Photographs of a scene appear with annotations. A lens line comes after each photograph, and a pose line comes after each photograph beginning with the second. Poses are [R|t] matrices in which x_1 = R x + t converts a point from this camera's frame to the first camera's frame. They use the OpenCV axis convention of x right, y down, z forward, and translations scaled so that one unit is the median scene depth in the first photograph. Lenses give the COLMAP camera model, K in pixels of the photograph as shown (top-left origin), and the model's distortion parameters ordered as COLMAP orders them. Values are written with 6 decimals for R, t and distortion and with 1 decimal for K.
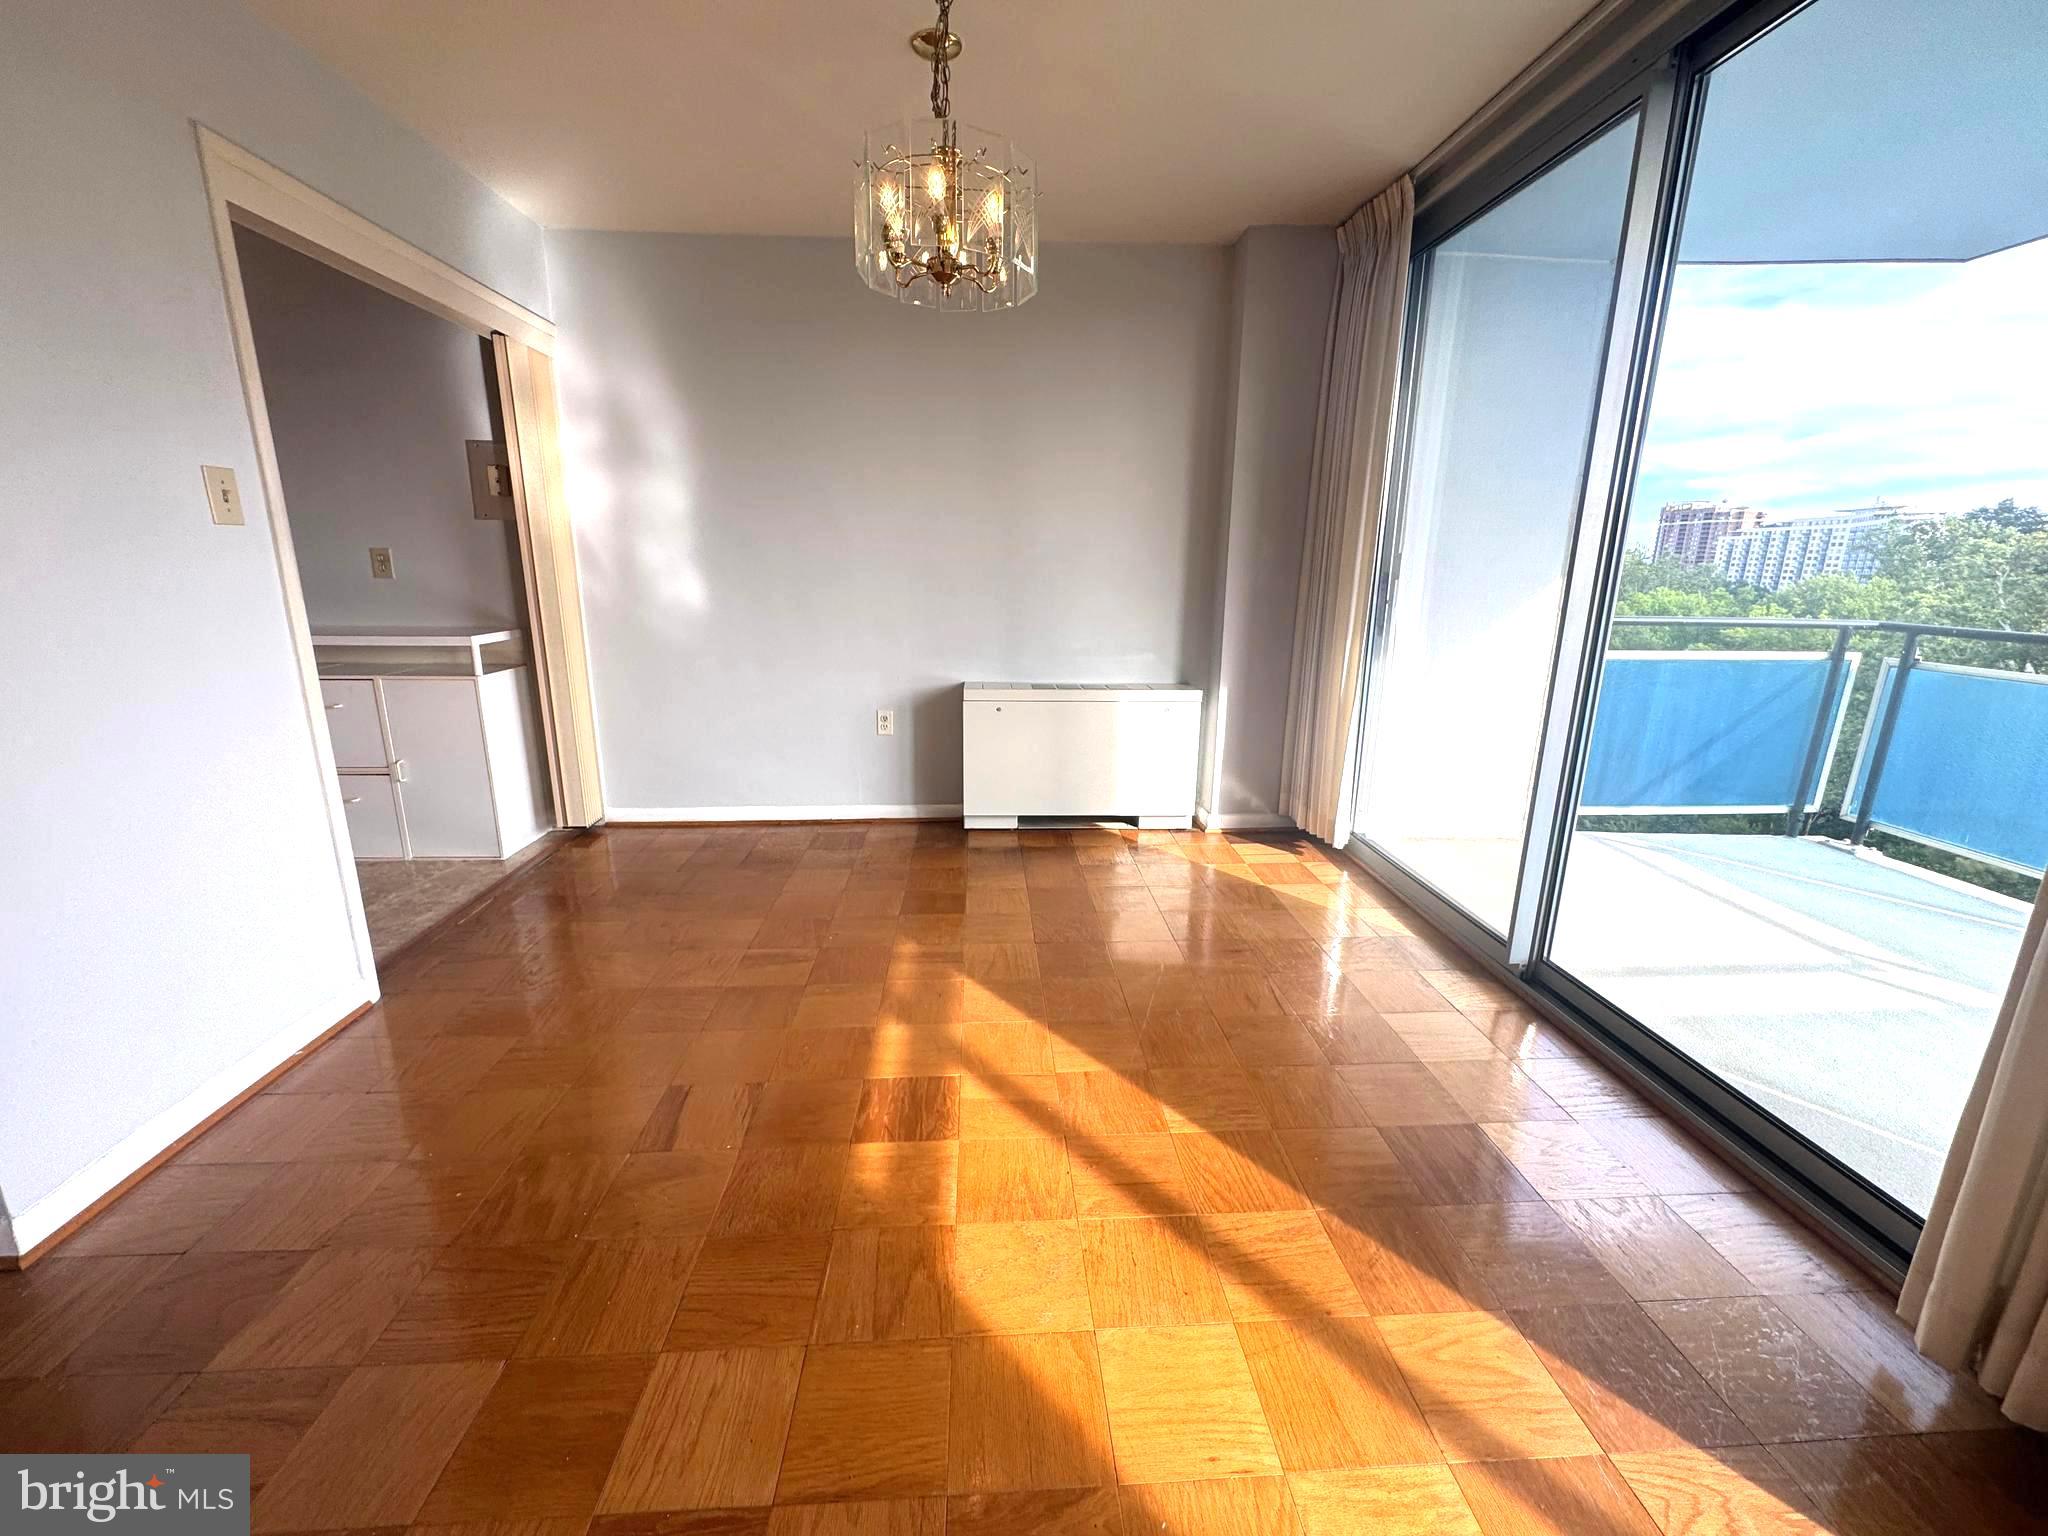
lens RADIAL K [[820.6, 0, 1024.3], [0, 820.6, 769.0], [0, 0, 1]] dist [-0.002673, 0.000867]
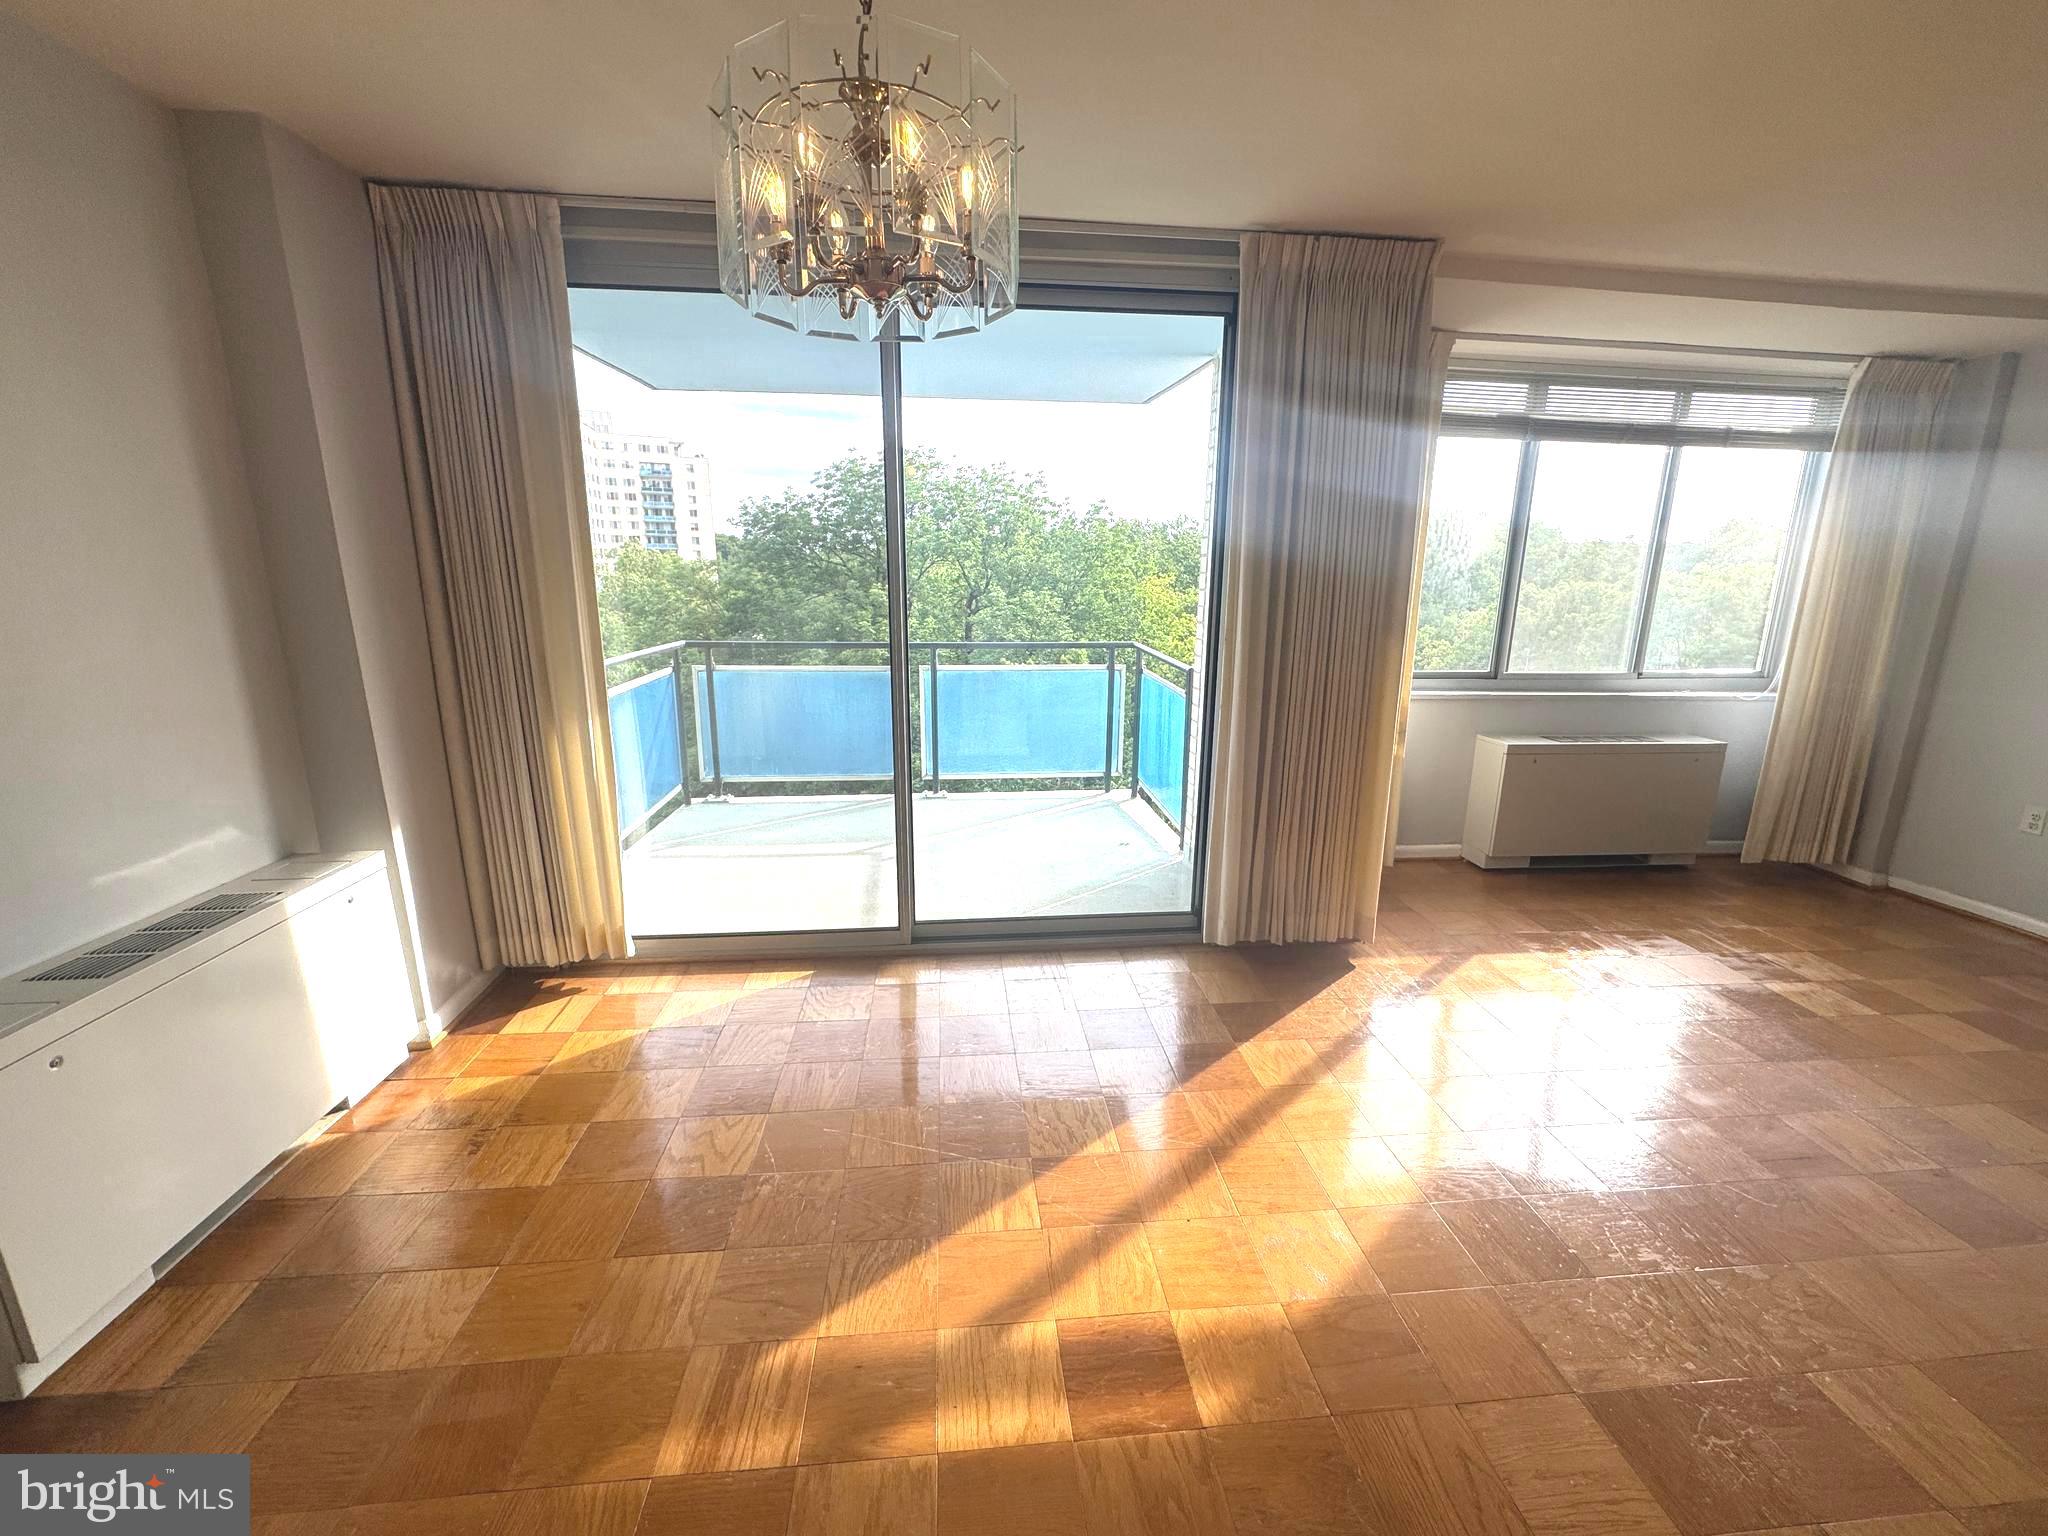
lens RADIAL K [[820.6, 0, 1025.8], [0, 820.6, 764.2], [0, 0, 1]] dist [-0.002673, 0.000867]
pose [[-0.041222, -0.239566, 0.970004, -0.400906], [0.237854, 0.940567, 0.242404, -0.191345], [-0.970426, 0.240712, 0.018210, 0.479708]]
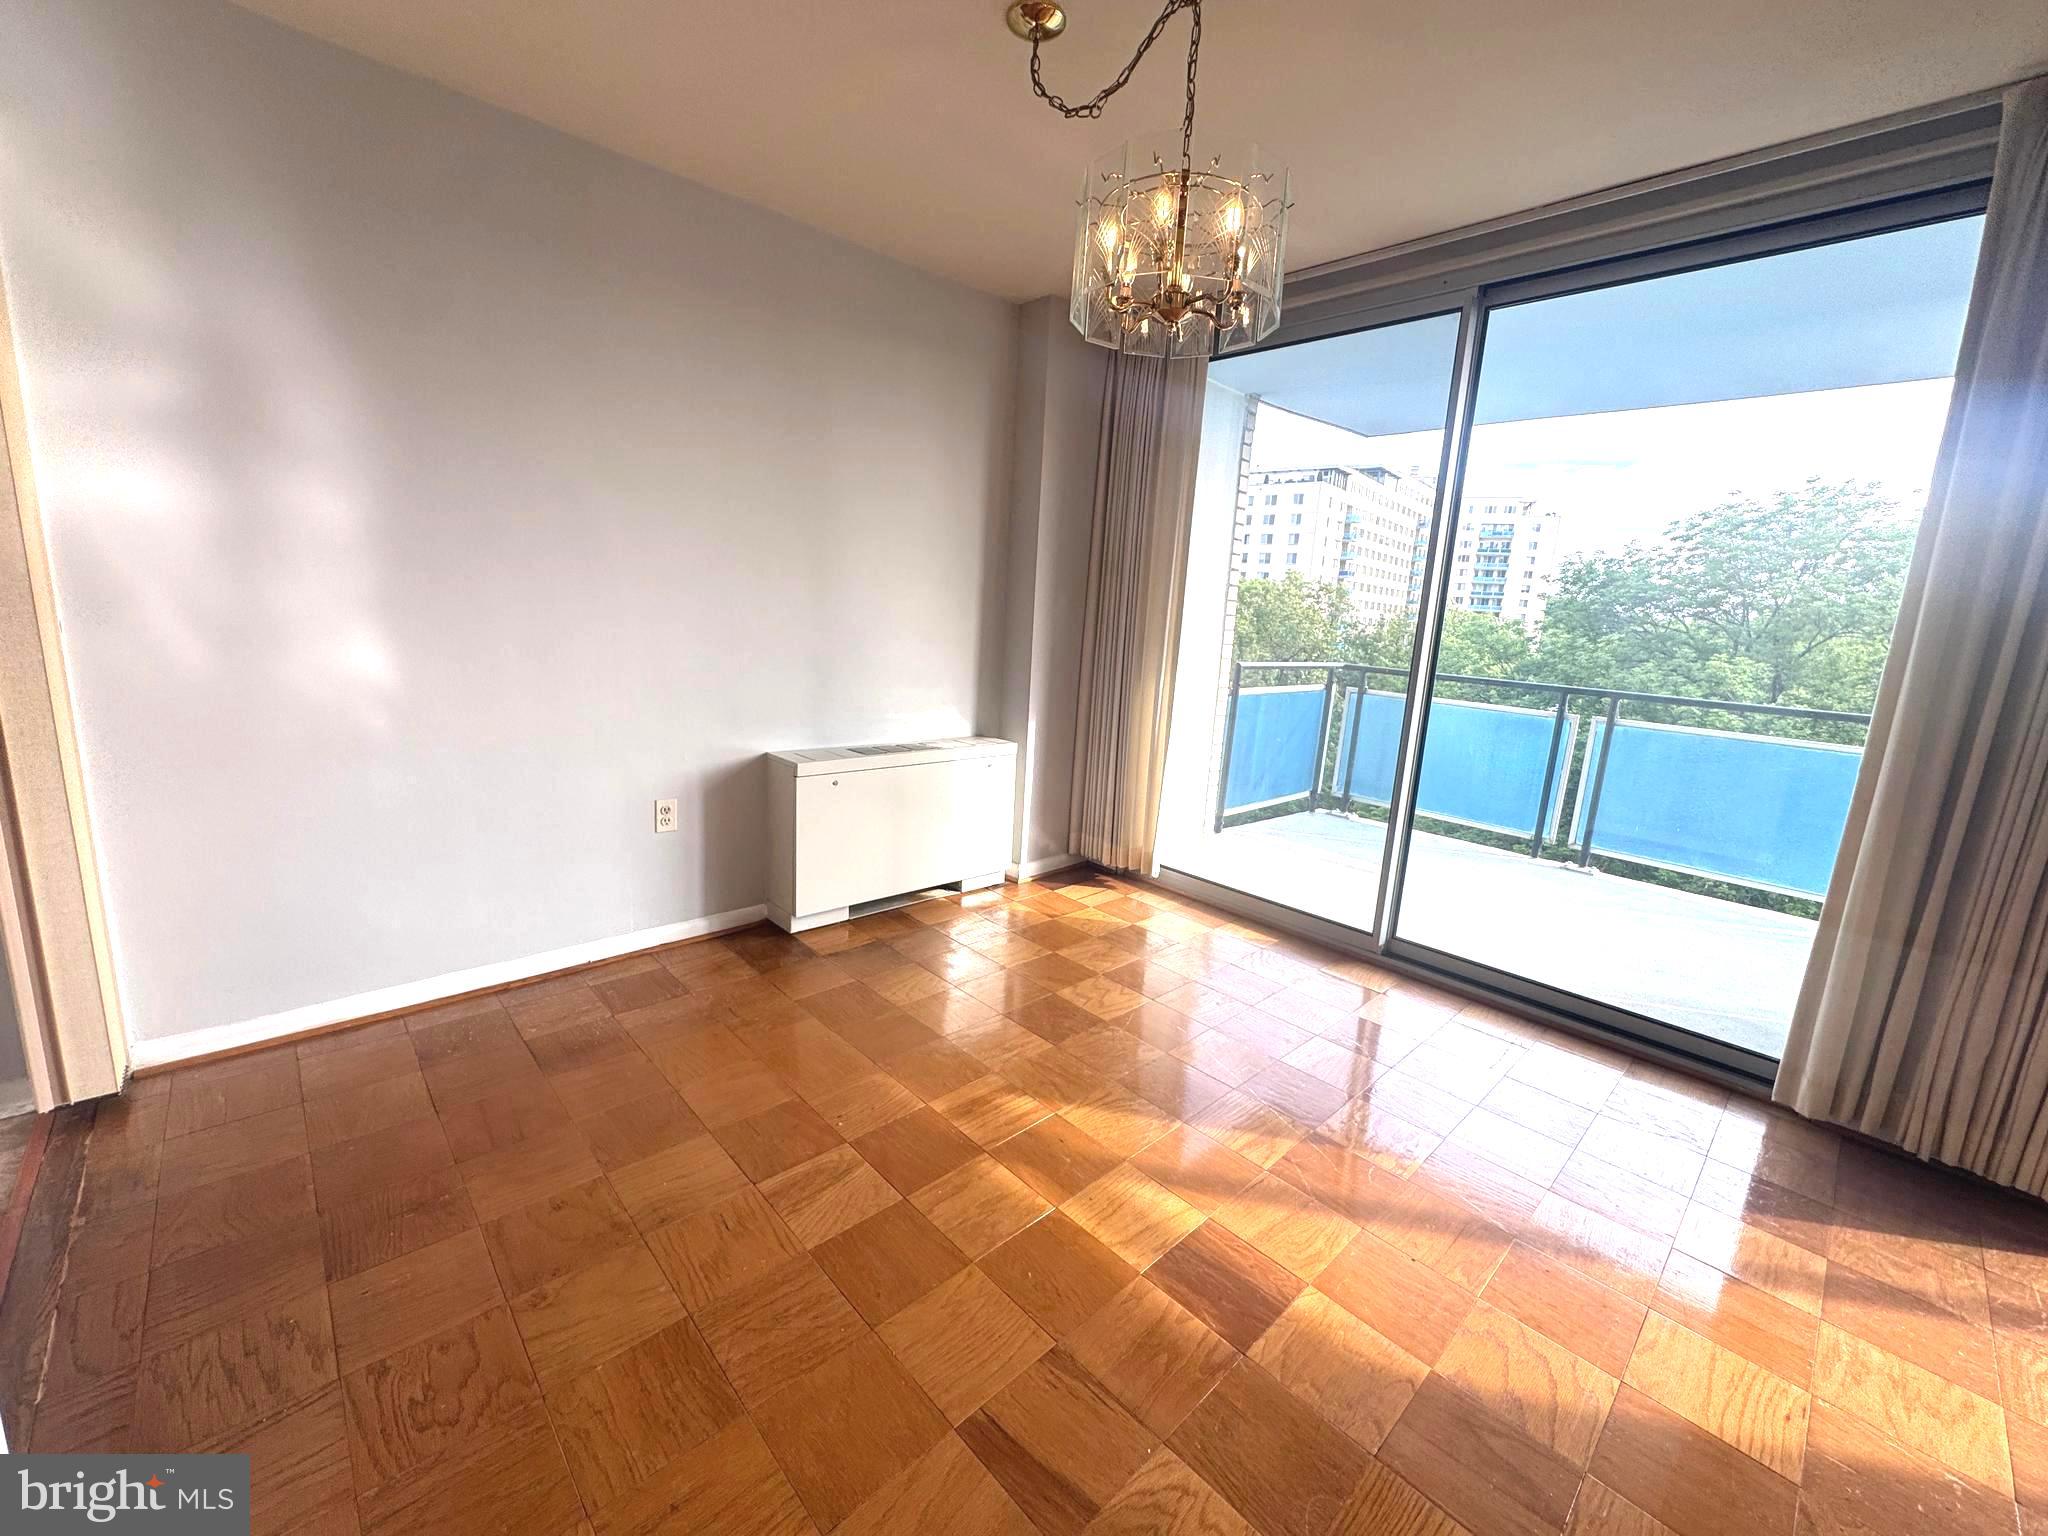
lens RADIAL K [[820.6, 0, 1026.0], [0, 820.6, 766.7], [0, 0, 1]] dist [-0.002673, 0.000867]
pose [[0.764665, -0.092309, 0.637782, -0.405770], [0.111368, 0.993726, 0.010302, -0.074921], [-0.634732, 0.063151, 0.770148, 0.226313]]
